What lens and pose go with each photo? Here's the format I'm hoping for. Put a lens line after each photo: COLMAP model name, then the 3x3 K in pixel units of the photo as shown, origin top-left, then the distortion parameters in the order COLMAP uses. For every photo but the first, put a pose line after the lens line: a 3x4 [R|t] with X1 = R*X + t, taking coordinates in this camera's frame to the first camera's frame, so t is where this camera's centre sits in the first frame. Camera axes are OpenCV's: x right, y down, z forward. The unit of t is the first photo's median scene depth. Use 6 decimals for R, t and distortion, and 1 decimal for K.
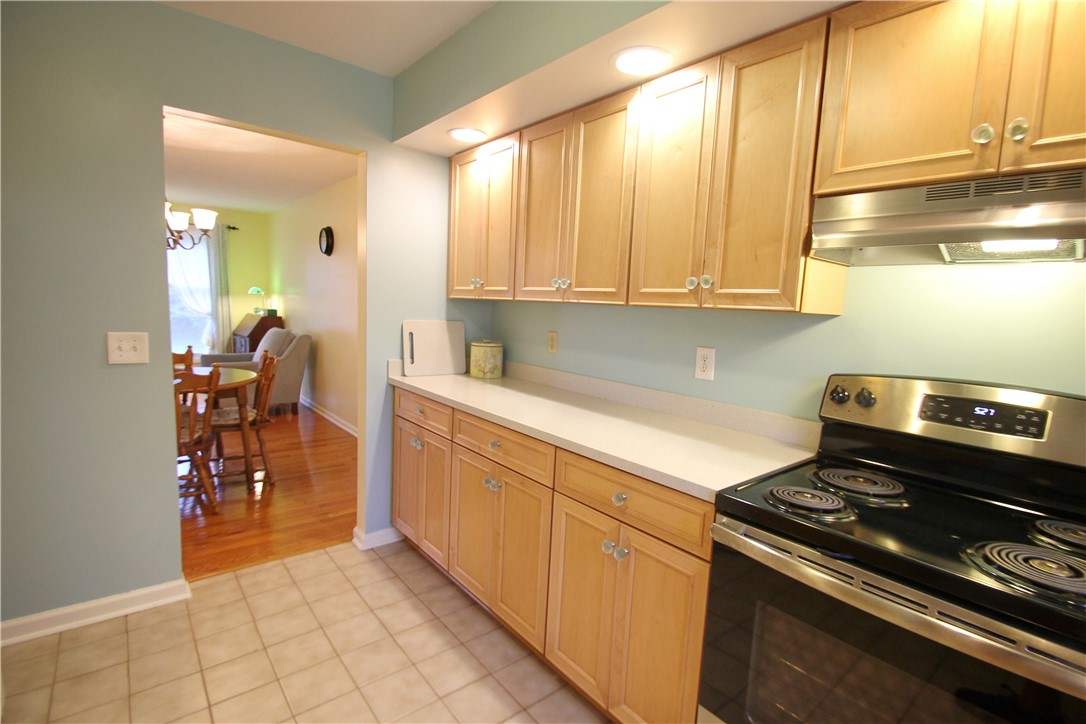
lens RADIAL K [[511.3, 0, 544.3], [0, 511.3, 366.8], [0, 0, 1]] dist [0.000486, -0.007609]
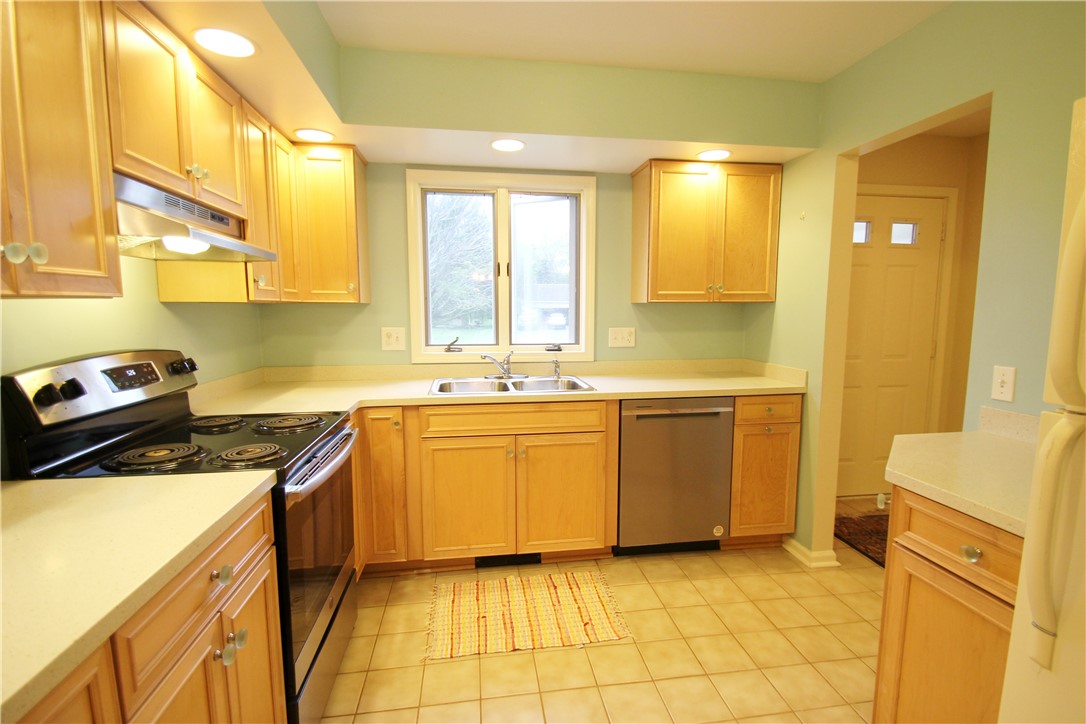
lens RADIAL K [[511.3, 0, 549.0], [0, 511.3, 365.1], [0, 0, 1]] dist [0.000486, -0.007609]
pose [[-0.852825, -0.107410, 0.511031, -0.409844], [0.022467, 0.970164, 0.241406, -0.131984], [-0.521713, 0.217358, -0.824967, 0.939680]]
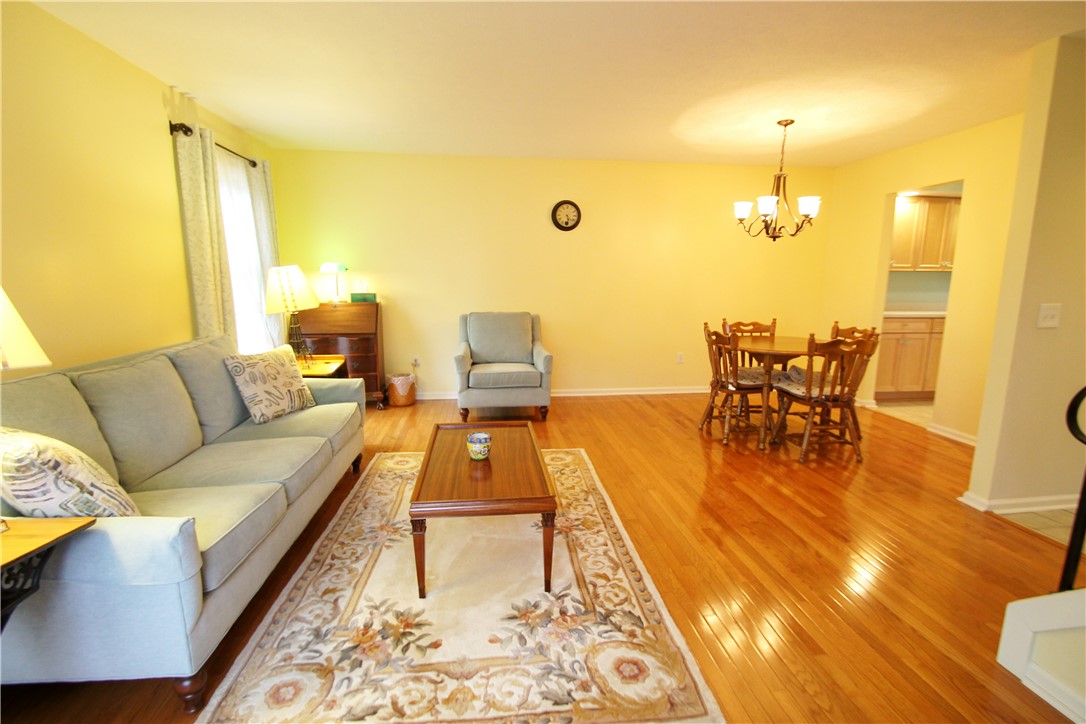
lens RADIAL K [[511.3, 0, 538.5], [0, 511.3, 365.9], [0, 0, 1]] dist [0.000486, -0.007609]
pose [[0.554528, -0.187730, 0.810713, -3.405628], [0.123877, 0.981989, 0.142659, -0.286256], [-0.822893, 0.021321, 0.567796, 1.275155]]
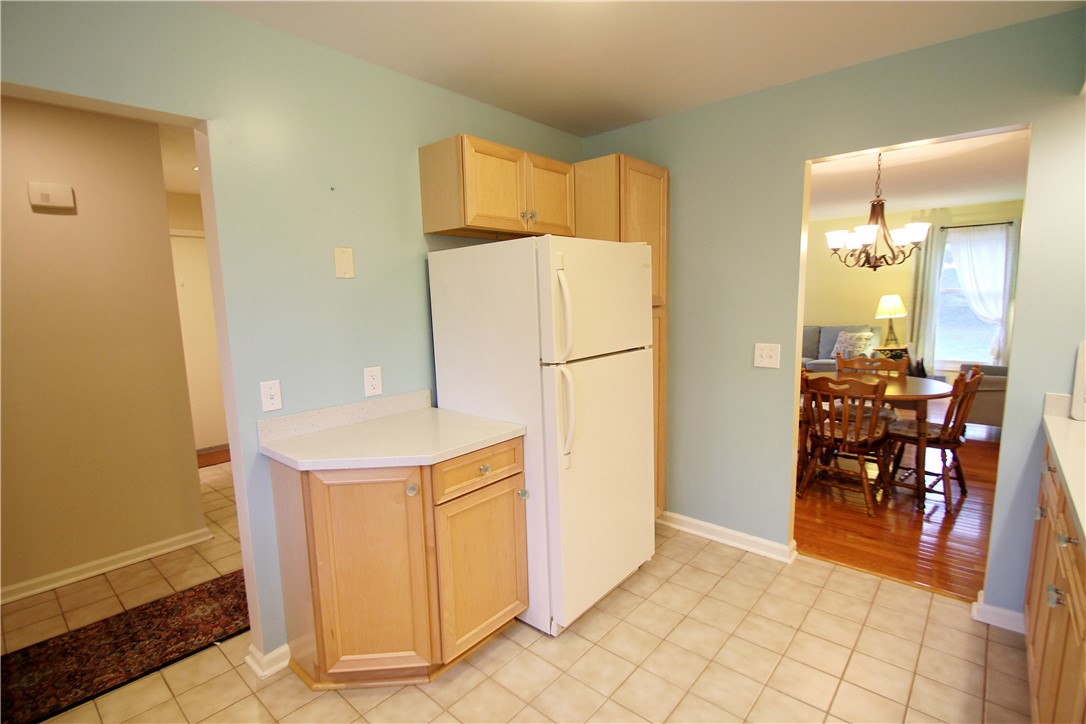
lens RADIAL K [[511.3, 0, 545.1], [0, 511.3, 369.0], [0, 0, 1]] dist [0.000486, -0.007609]
pose [[0.151137, 0.089795, -0.984426, 0.406524], [-0.087278, 0.993189, 0.077194, -0.054765], [0.984652, 0.074252, 0.157945, 0.221370]]
